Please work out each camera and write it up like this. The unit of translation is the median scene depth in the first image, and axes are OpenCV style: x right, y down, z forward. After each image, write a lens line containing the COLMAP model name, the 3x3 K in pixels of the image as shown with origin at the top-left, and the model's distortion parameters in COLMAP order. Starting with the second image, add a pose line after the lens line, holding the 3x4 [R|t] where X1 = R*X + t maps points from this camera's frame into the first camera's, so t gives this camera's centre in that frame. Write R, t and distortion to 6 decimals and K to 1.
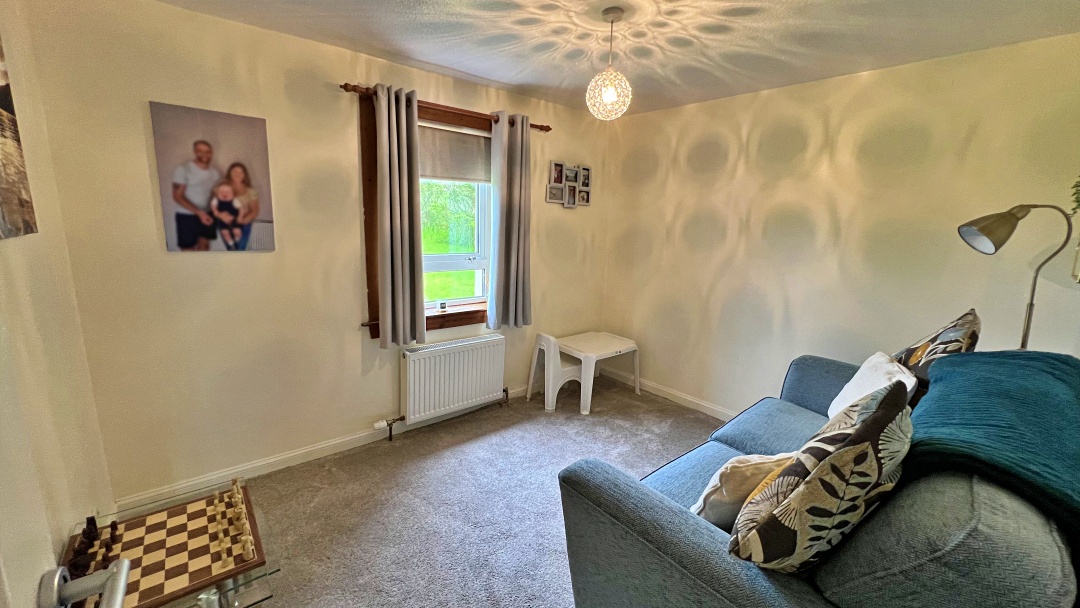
lens RADIAL K [[433.0, 0, 540.6], [0, 433.0, 307.0], [0, 0, 1]] dist [0.000464, 0.000428]
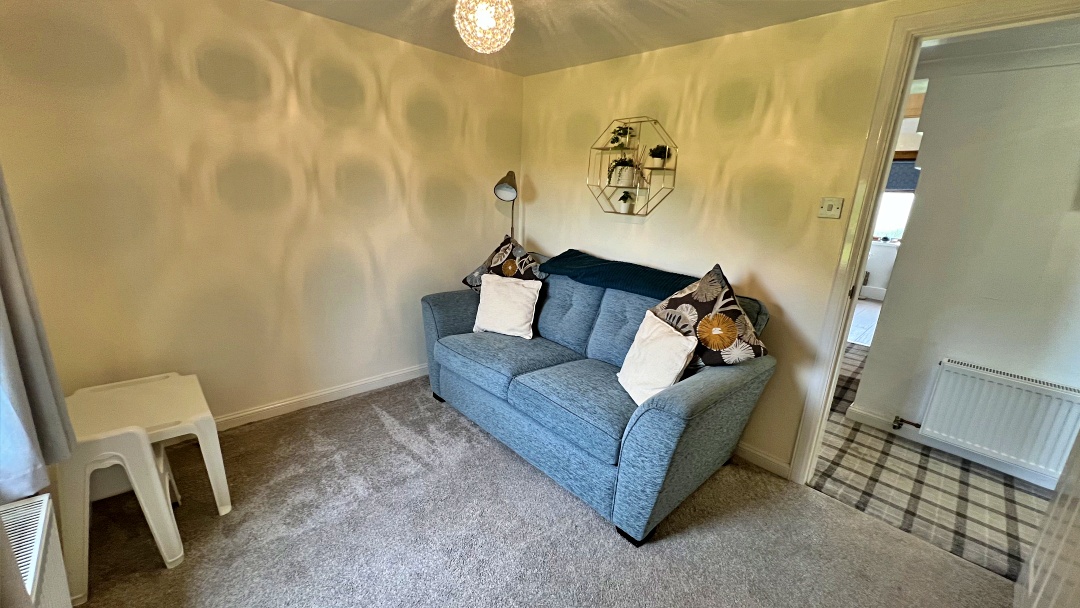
lens RADIAL K [[433.0, 0, 541.5], [0, 433.0, 304.3], [0, 0, 1]] dist [0.000464, 0.000428]
pose [[-0.041473, -0.285899, 0.957362, -0.434014], [0.142447, 0.946706, 0.288888, -0.135327], [-0.988933, 0.148355, 0.001462, 0.594165]]
